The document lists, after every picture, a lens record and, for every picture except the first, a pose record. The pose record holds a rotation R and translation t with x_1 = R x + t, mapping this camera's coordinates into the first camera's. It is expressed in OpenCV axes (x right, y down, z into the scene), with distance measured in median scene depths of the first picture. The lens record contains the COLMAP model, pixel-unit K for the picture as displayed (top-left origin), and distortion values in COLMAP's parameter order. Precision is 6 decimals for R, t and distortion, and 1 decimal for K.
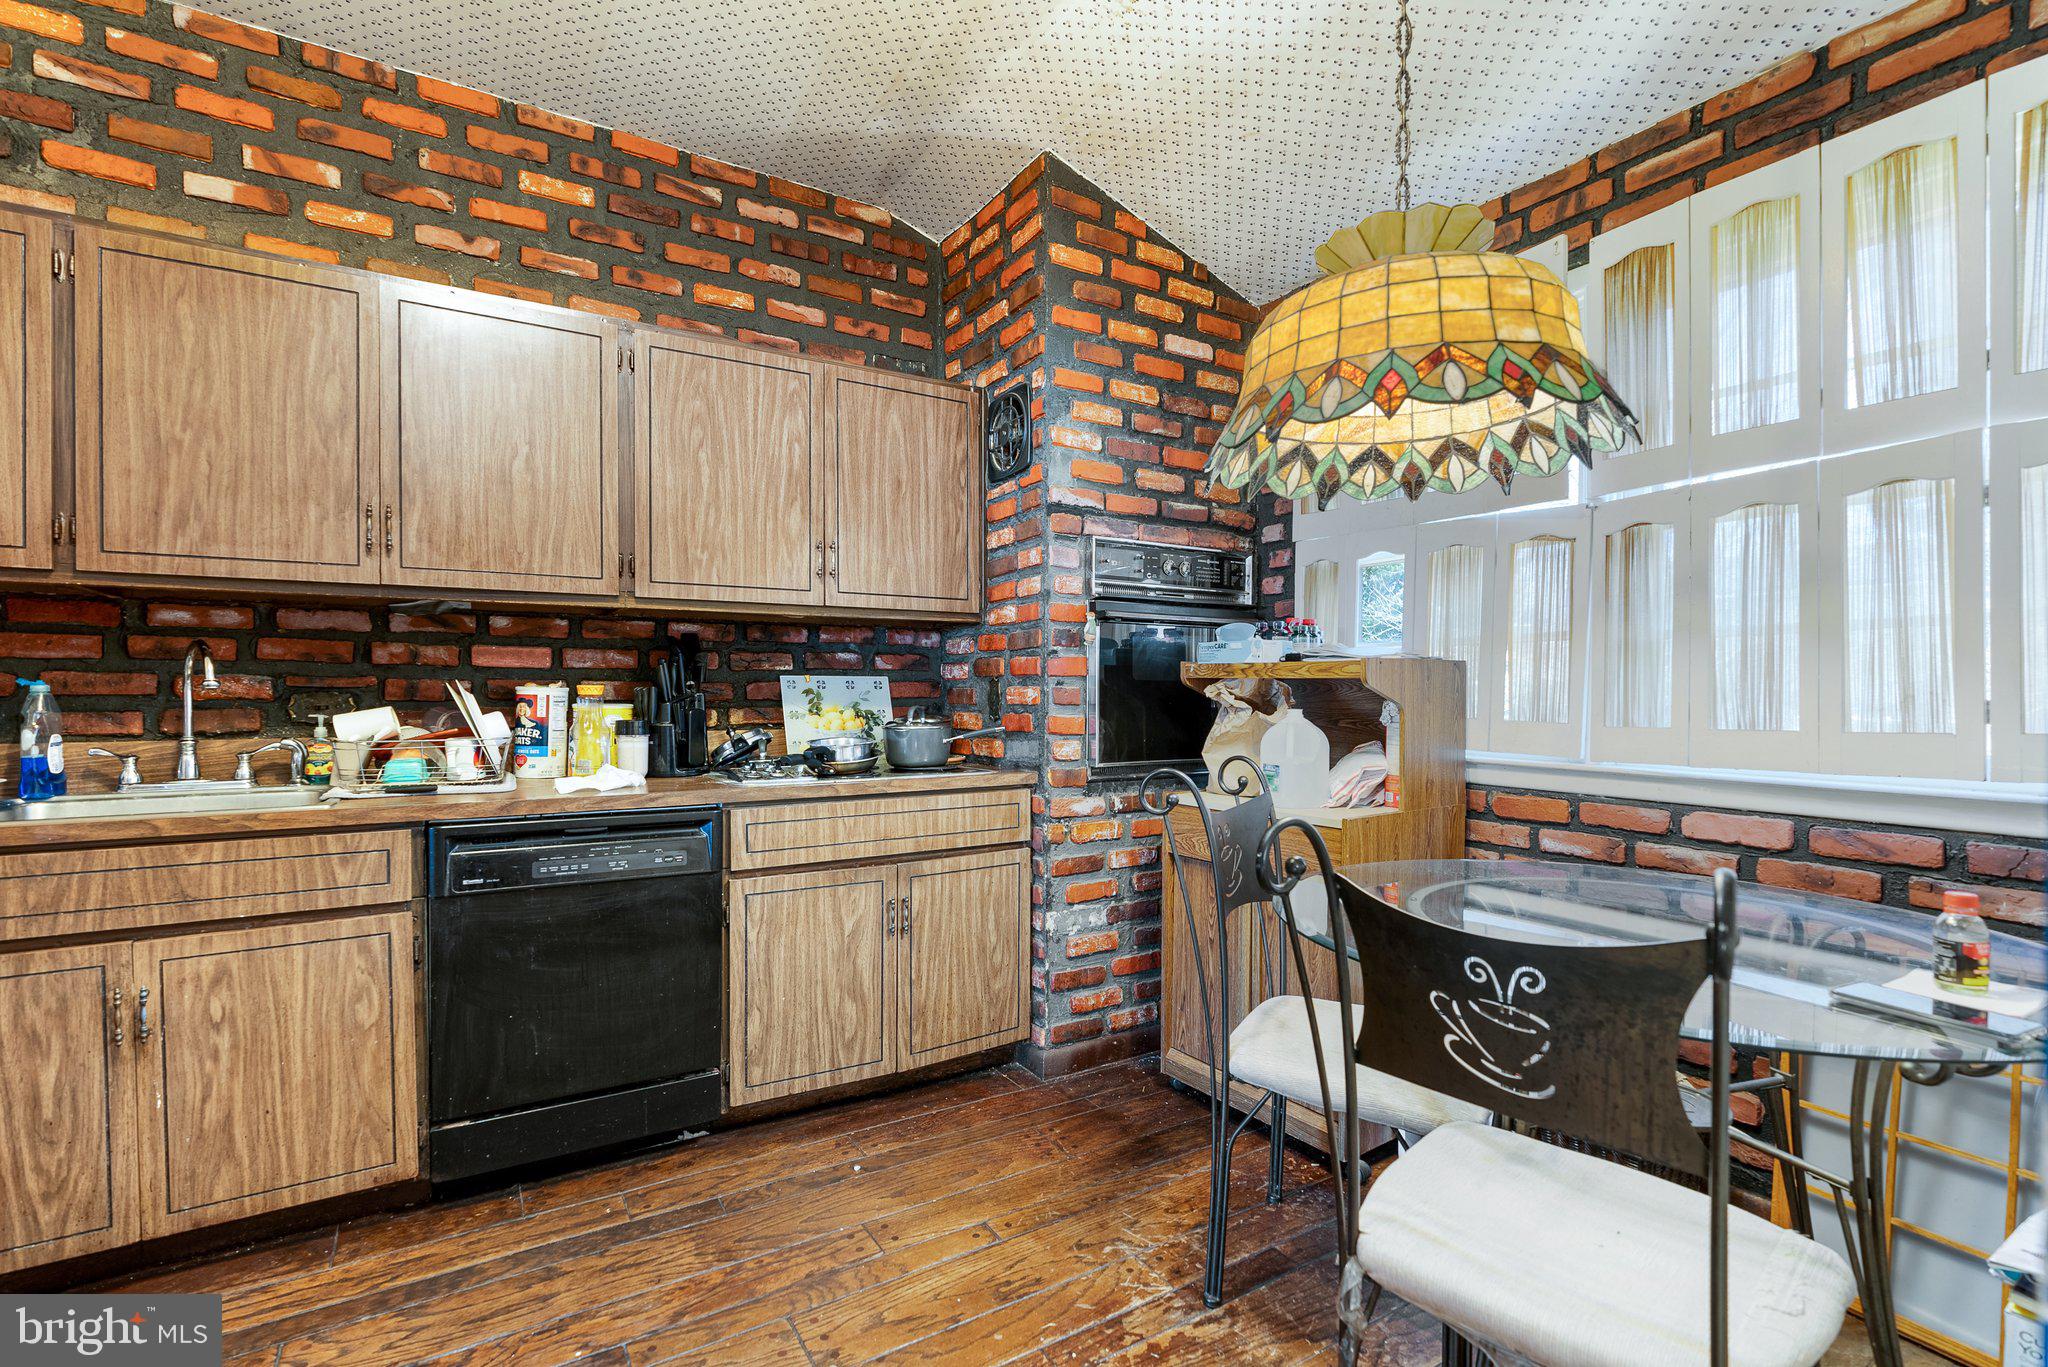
lens RADIAL K [[923.5, 0, 1025.9], [0, 923.5, 693.4], [0, 0, 1]] dist [-0.007213, 0.002125]
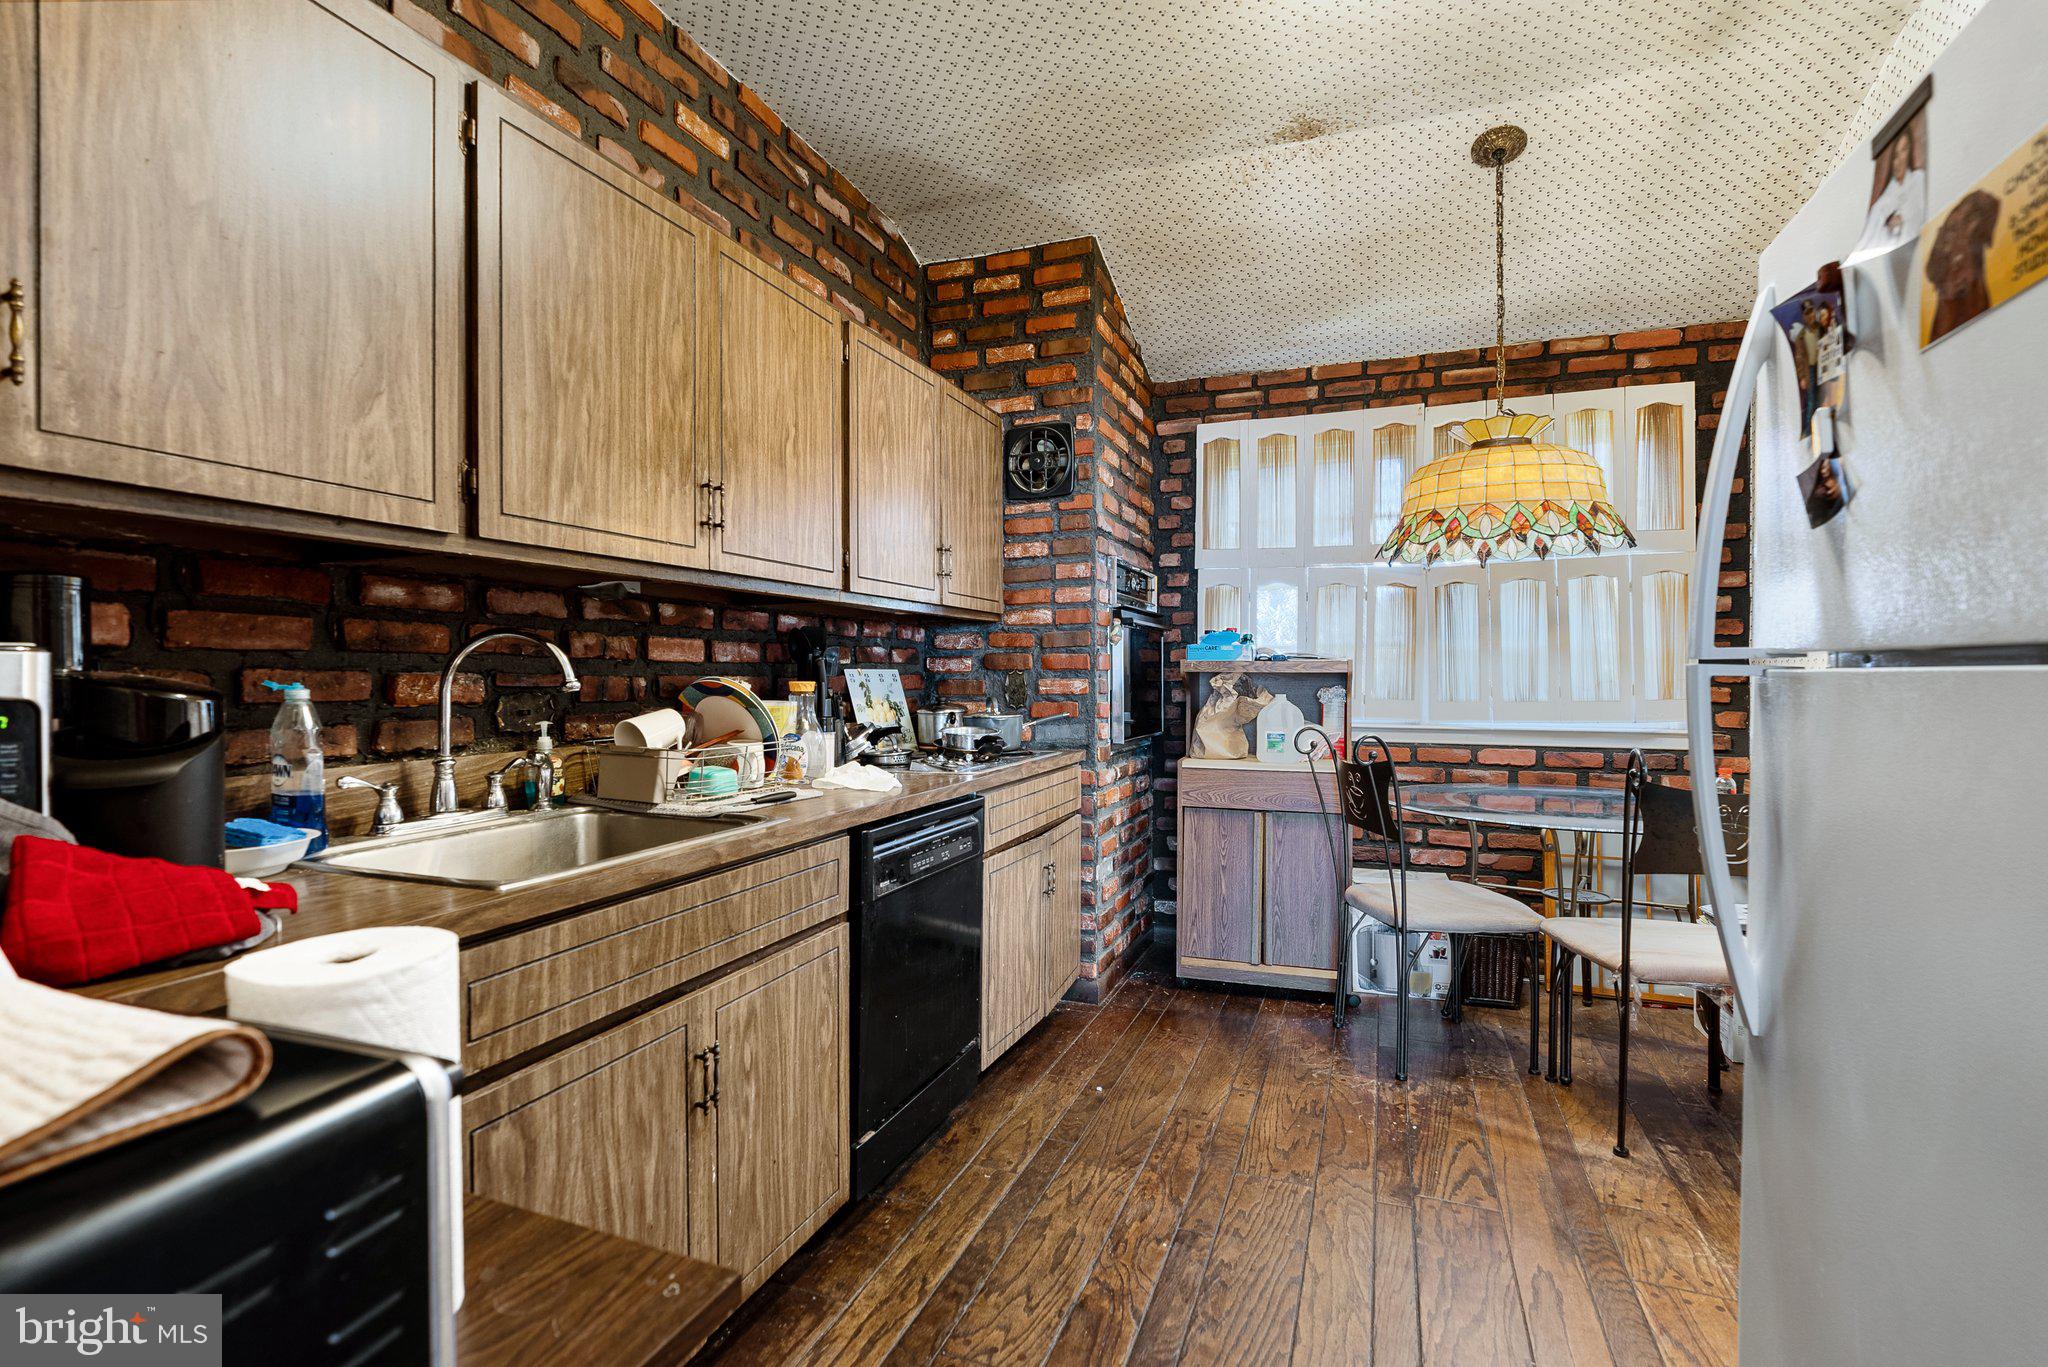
lens RADIAL K [[923.5, 0, 1031.2], [0, 923.5, 674.4], [0, 0, 1]] dist [-0.007213, 0.002125]
pose [[0.798783, -0.003719, 0.601608, -0.911164], [0.006197, 0.999979, -0.002046, -0.013475], [-0.601587, 0.005363, 0.798789, 0.099874]]
